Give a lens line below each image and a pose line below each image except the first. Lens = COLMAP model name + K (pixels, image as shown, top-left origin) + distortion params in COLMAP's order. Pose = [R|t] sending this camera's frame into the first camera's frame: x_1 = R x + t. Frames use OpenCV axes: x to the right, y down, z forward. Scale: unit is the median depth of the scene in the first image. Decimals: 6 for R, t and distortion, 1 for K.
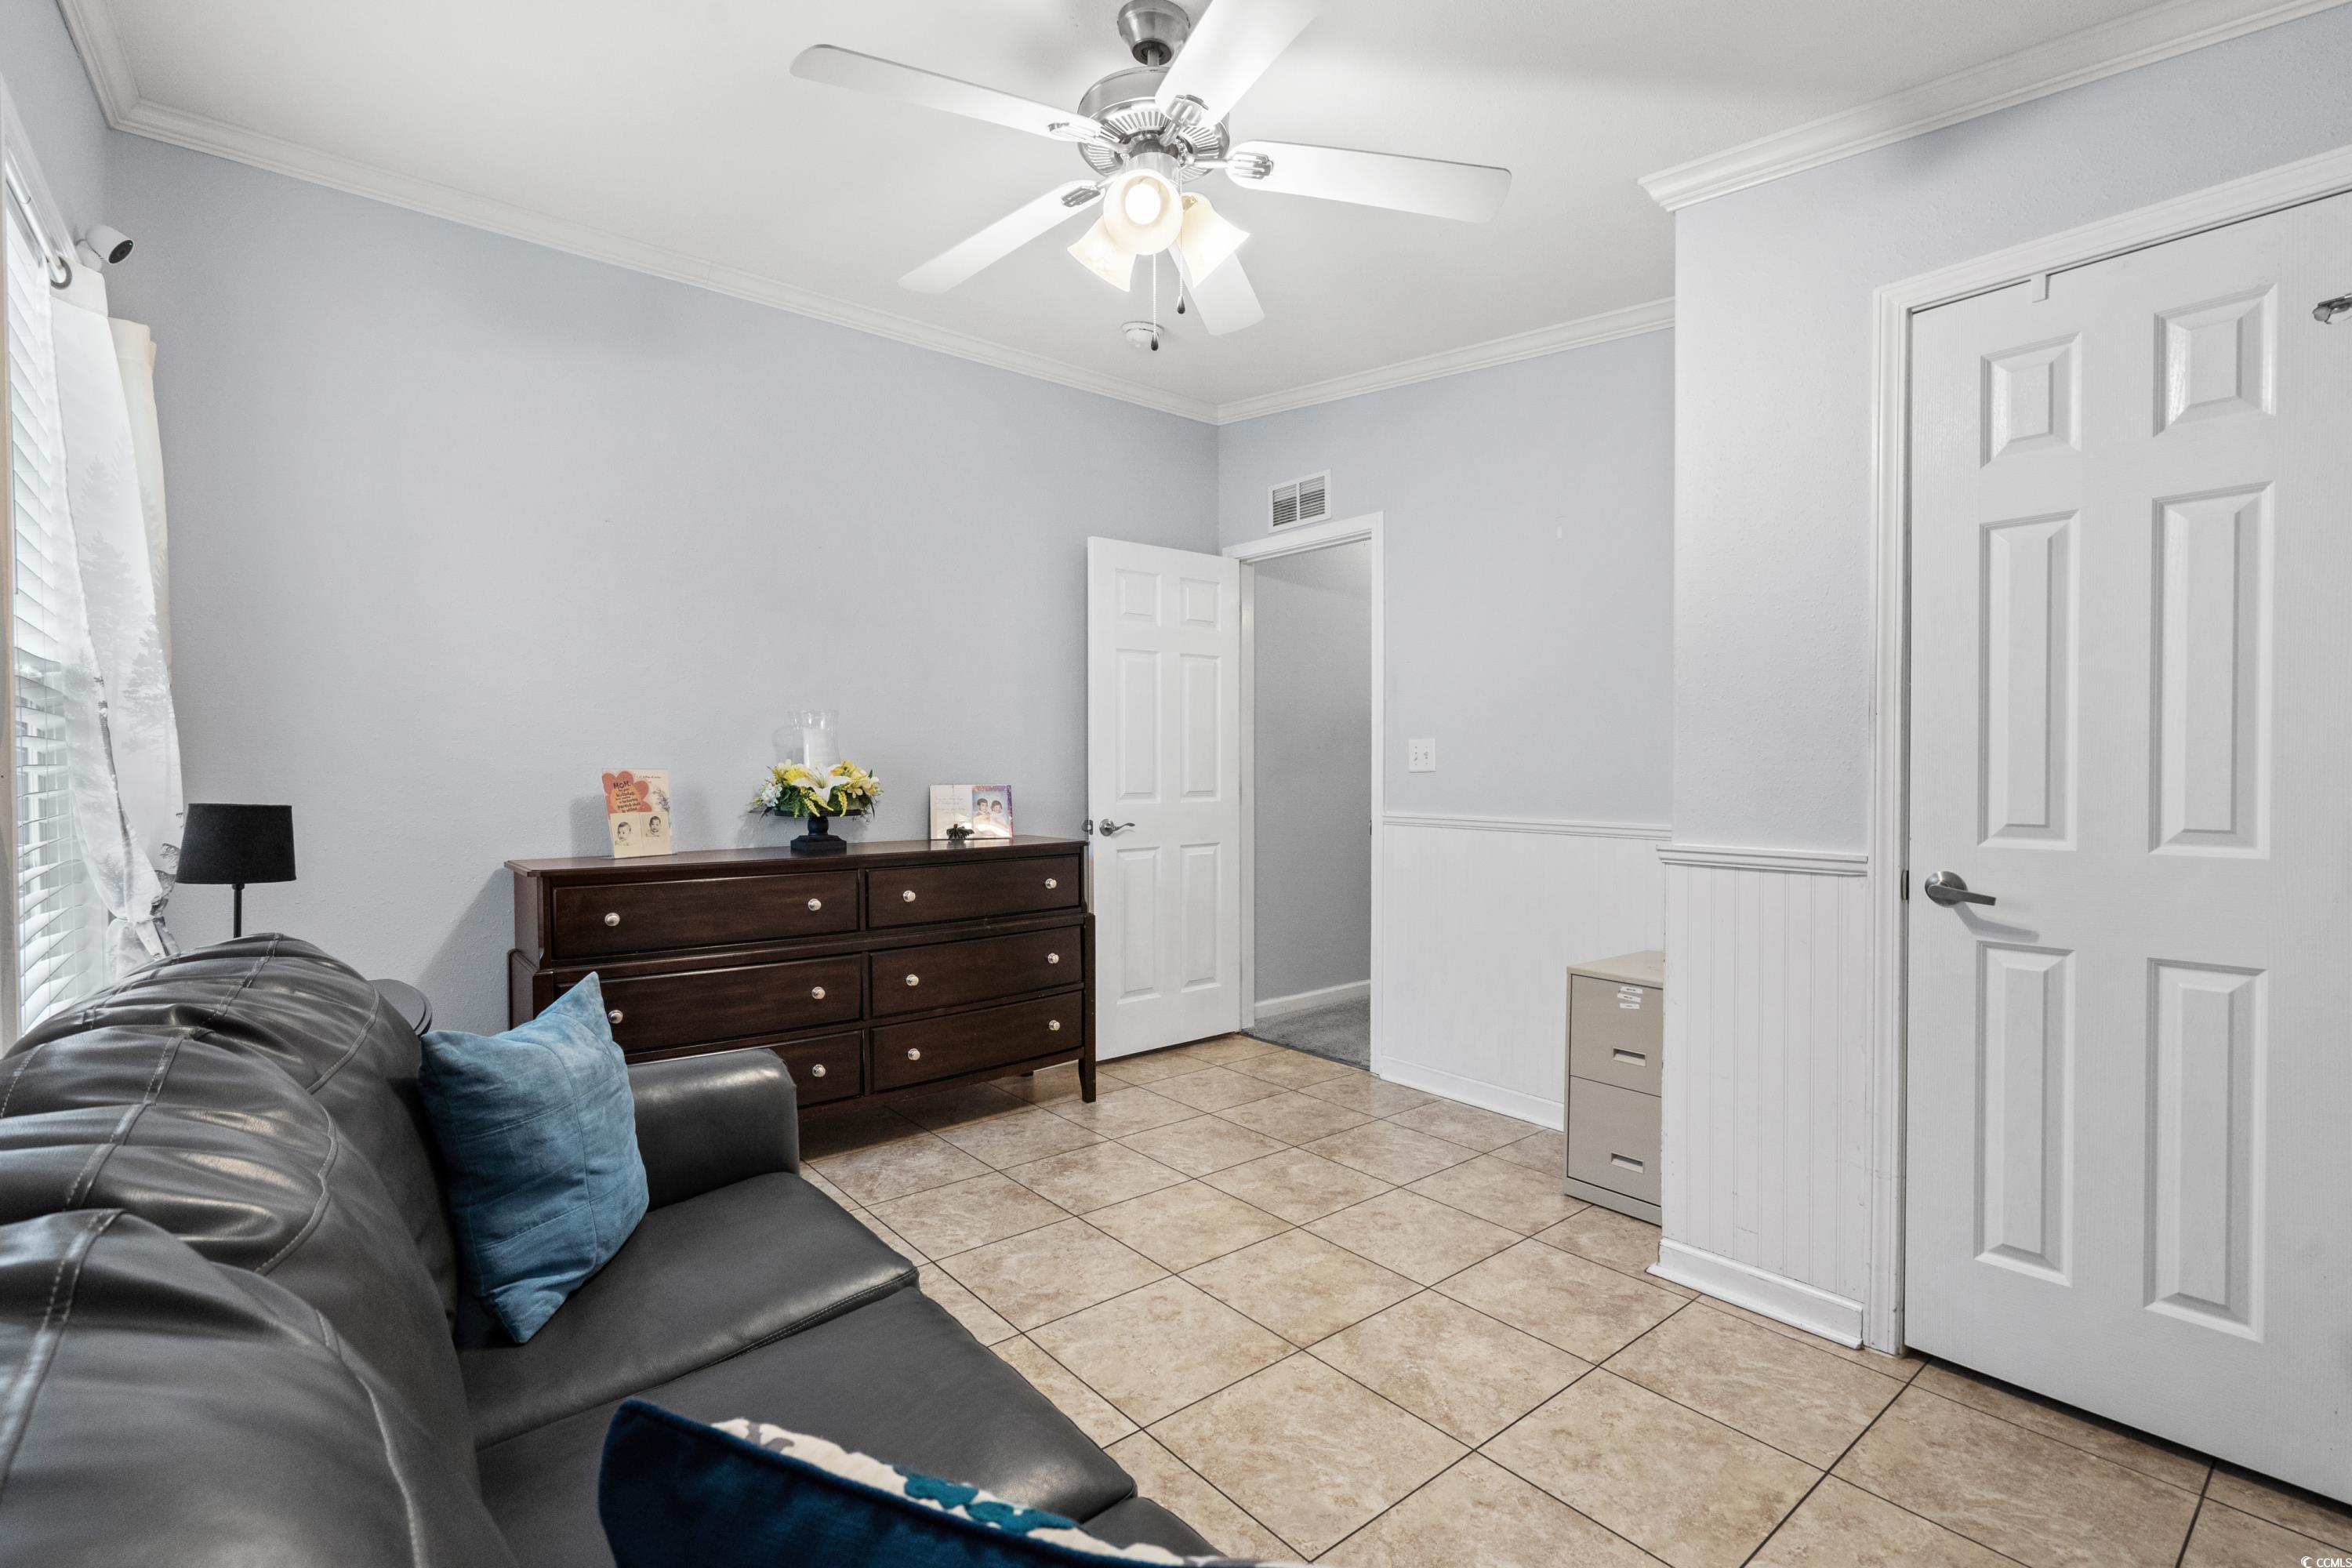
lens RADIAL K [[1058.3, 0, 1191.1], [0, 1058.3, 785.1], [0, 0, 1]] dist [0.001259, 0.000610]
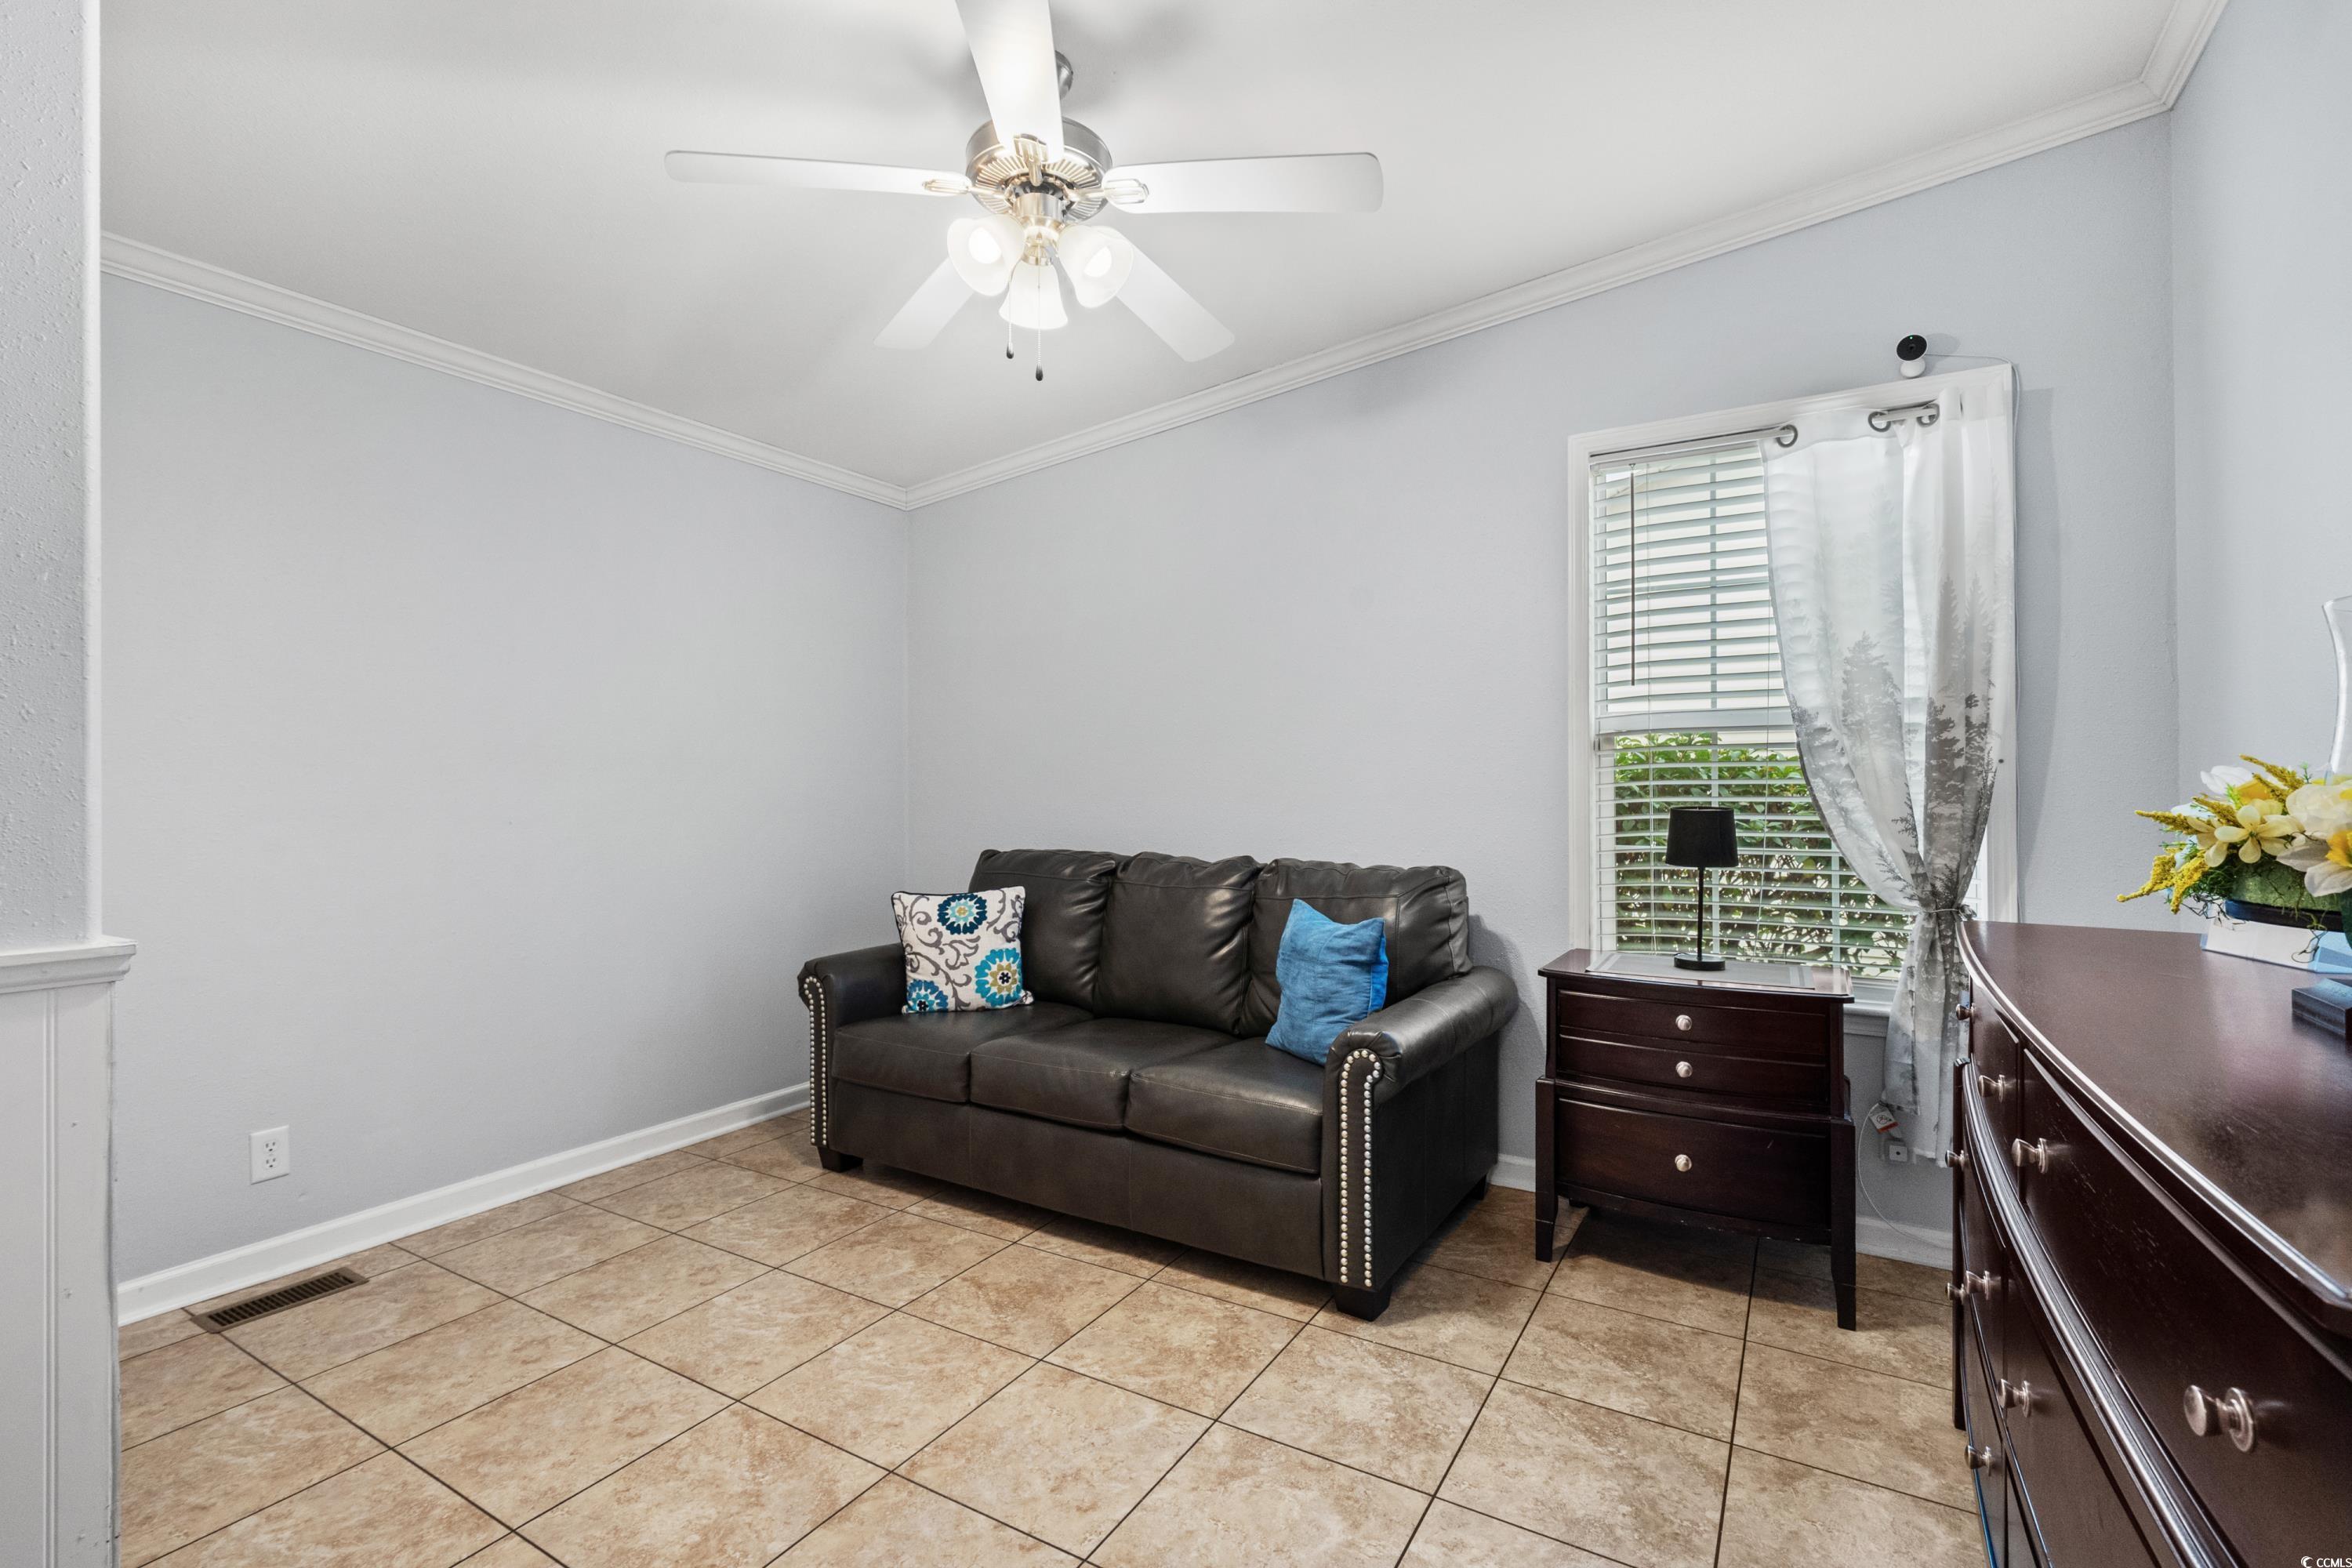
lens RADIAL K [[1058.3, 0, 1191.1], [0, 1058.3, 785.1], [0, 0, 1]] dist [0.001259, 0.000610]
pose [[-0.943044, 0.002566, -0.332658, 0.162006], [-0.001532, 0.999926, 0.012056, -0.029146], [0.332665, 0.011879, -0.942970, 1.904225]]
